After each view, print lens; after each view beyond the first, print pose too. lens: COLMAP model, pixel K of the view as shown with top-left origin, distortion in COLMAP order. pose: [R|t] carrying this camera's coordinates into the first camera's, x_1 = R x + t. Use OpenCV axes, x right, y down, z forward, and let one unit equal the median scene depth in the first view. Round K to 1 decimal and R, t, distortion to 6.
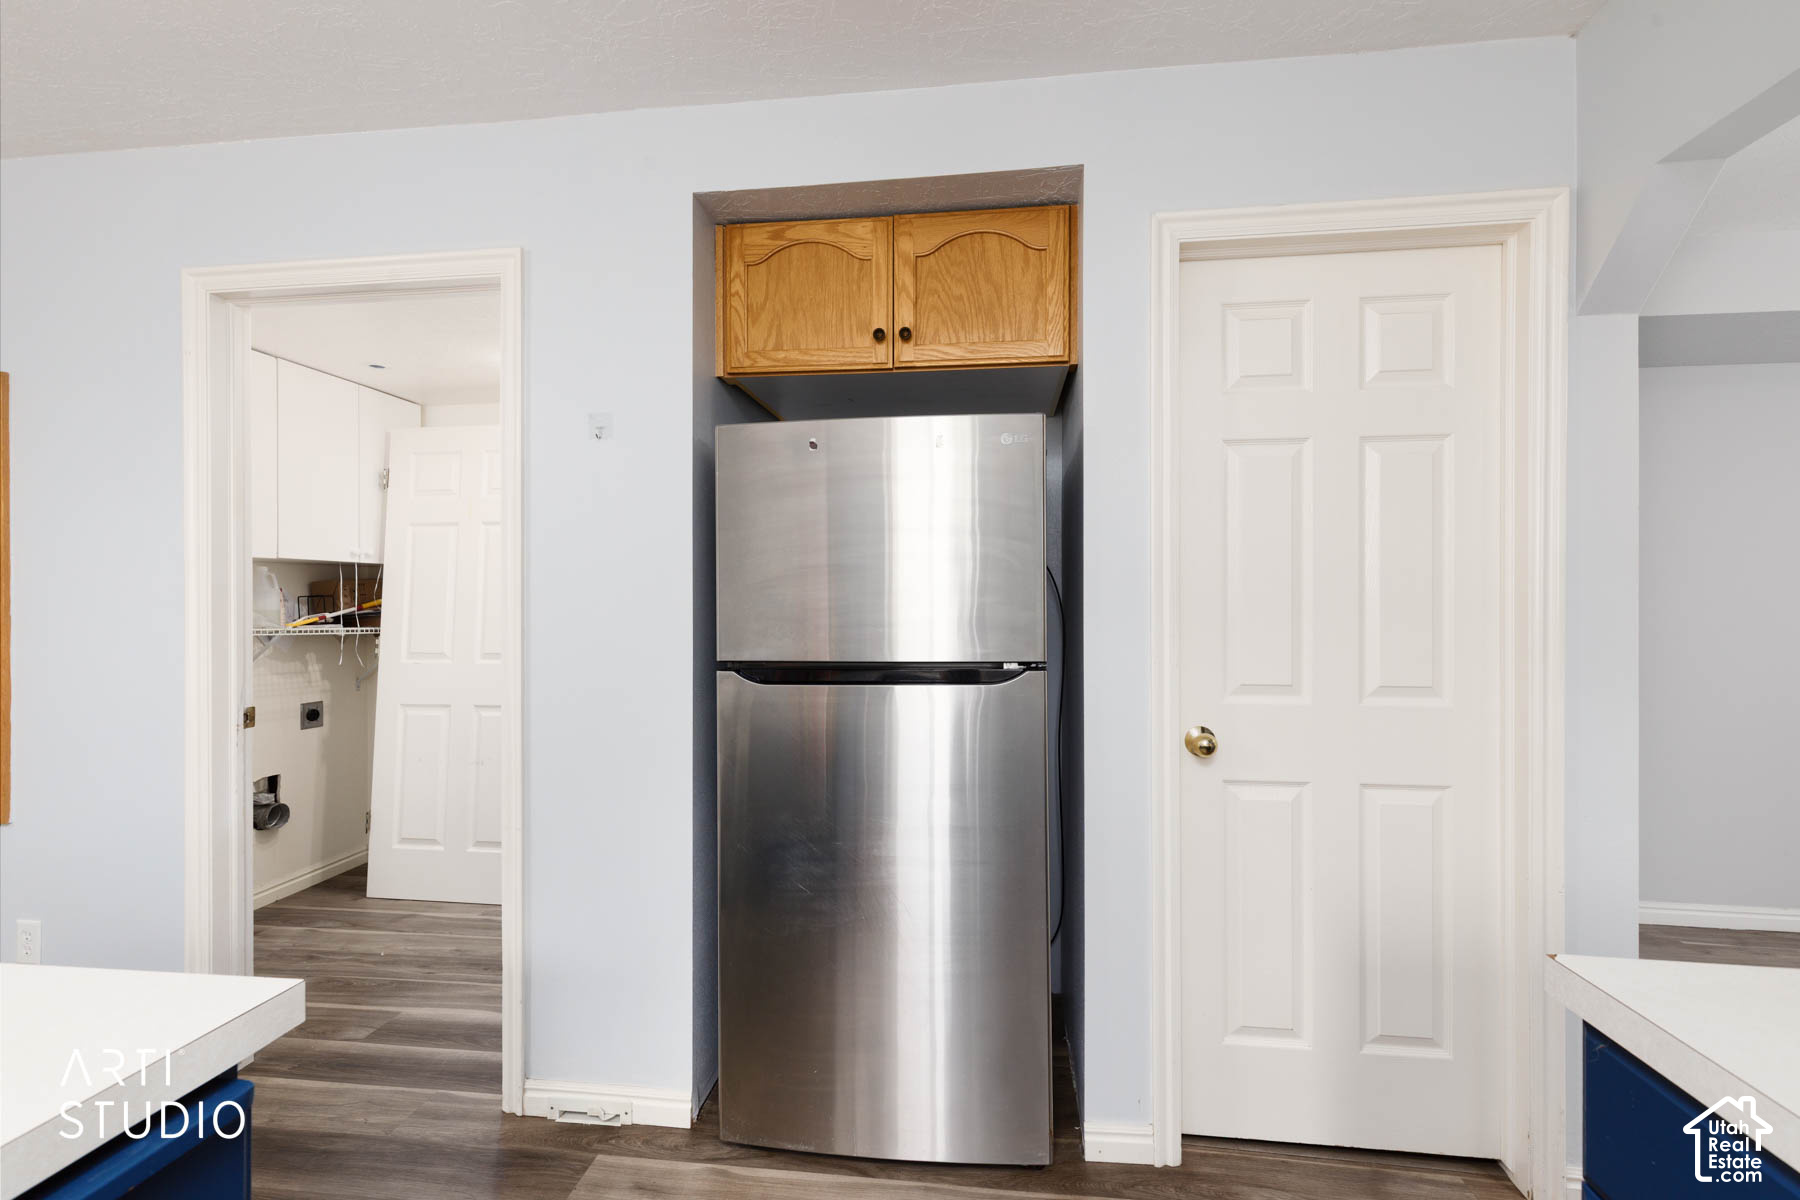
lens RADIAL K [[804.9, 0, 897.4], [0, 804.9, 597.2], [0, 0, 1]] dist [0.005847, 0.000205]
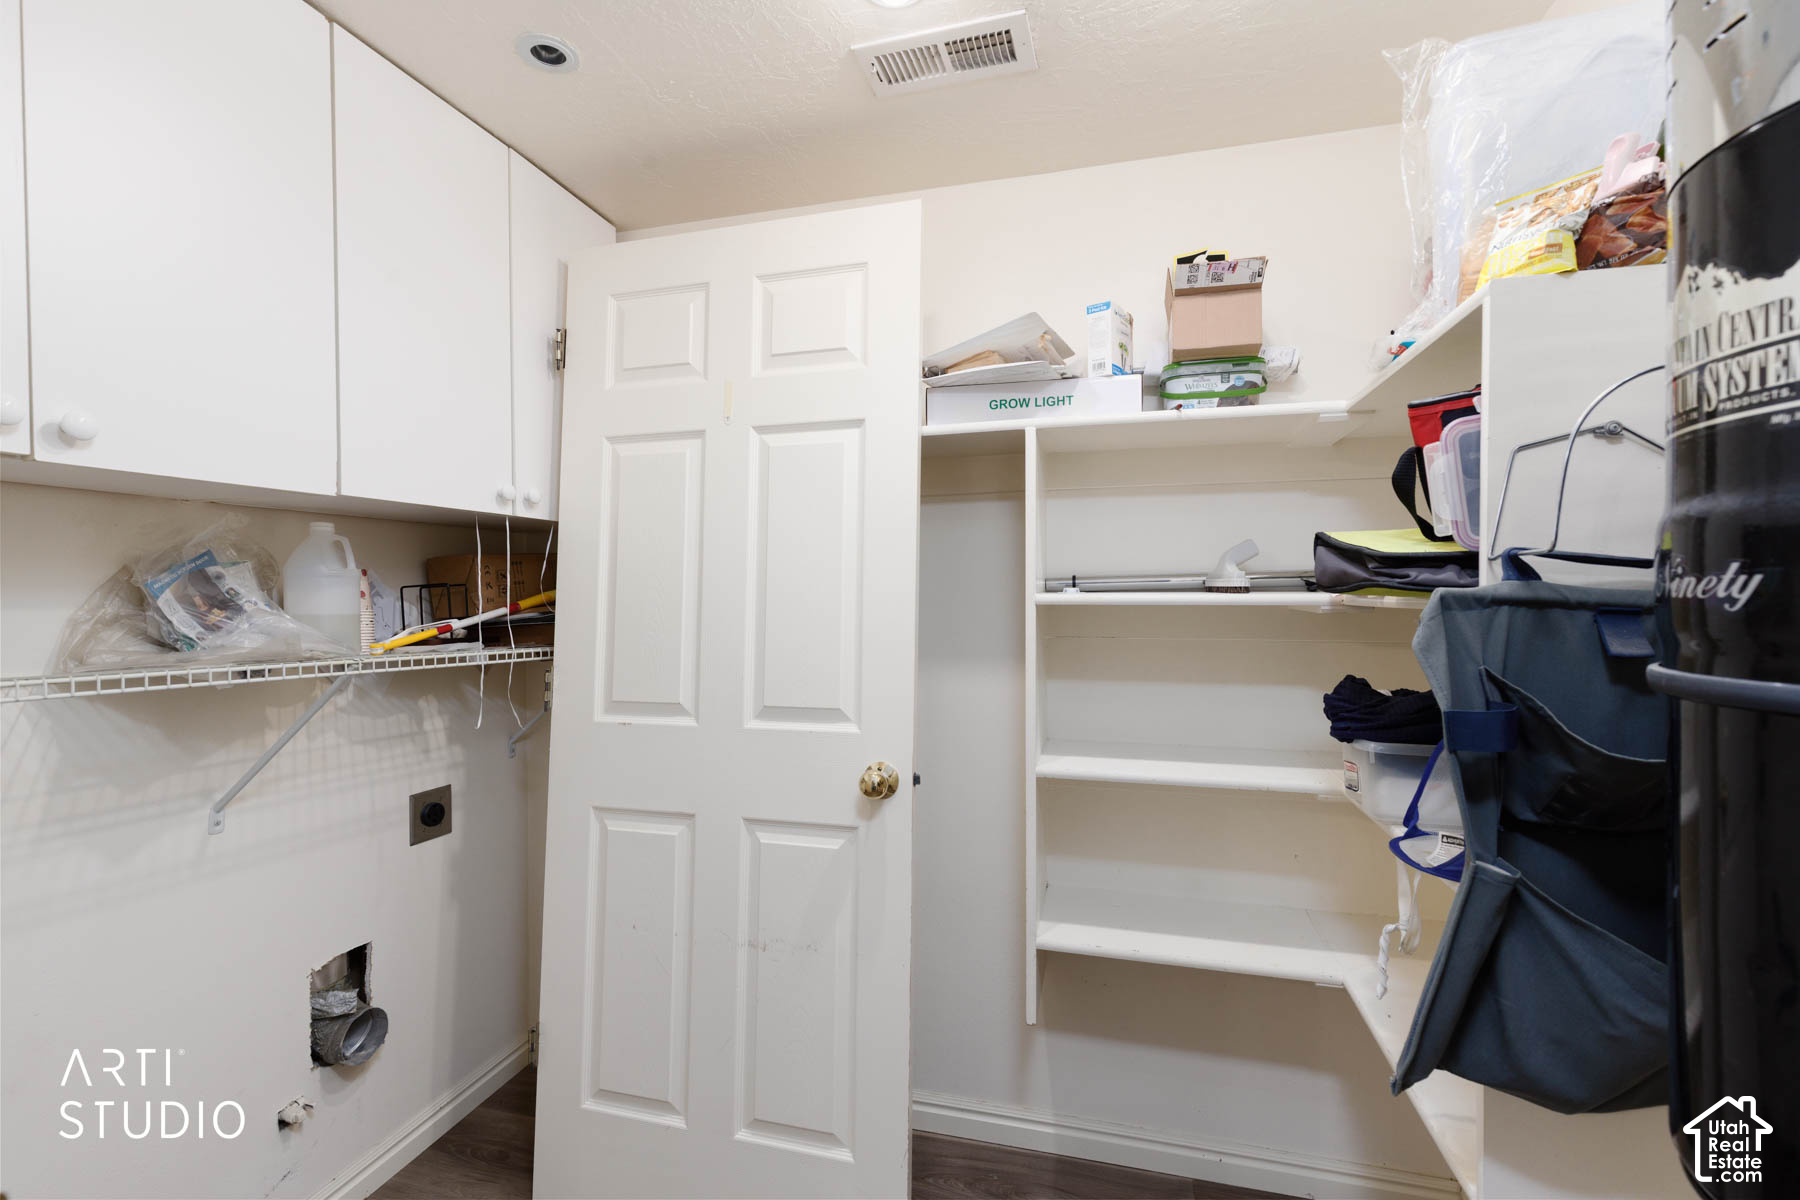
lens RADIAL K [[804.9, 0, 898.2], [0, 804.9, 600.3], [0, 0, 1]] dist [0.005847, 0.000205]
pose [[0.990647, -0.002206, -0.136433, -0.367289], [0.003481, 0.999952, 0.009108, 0.004265], [0.136406, -0.009497, 0.990607, 0.544260]]
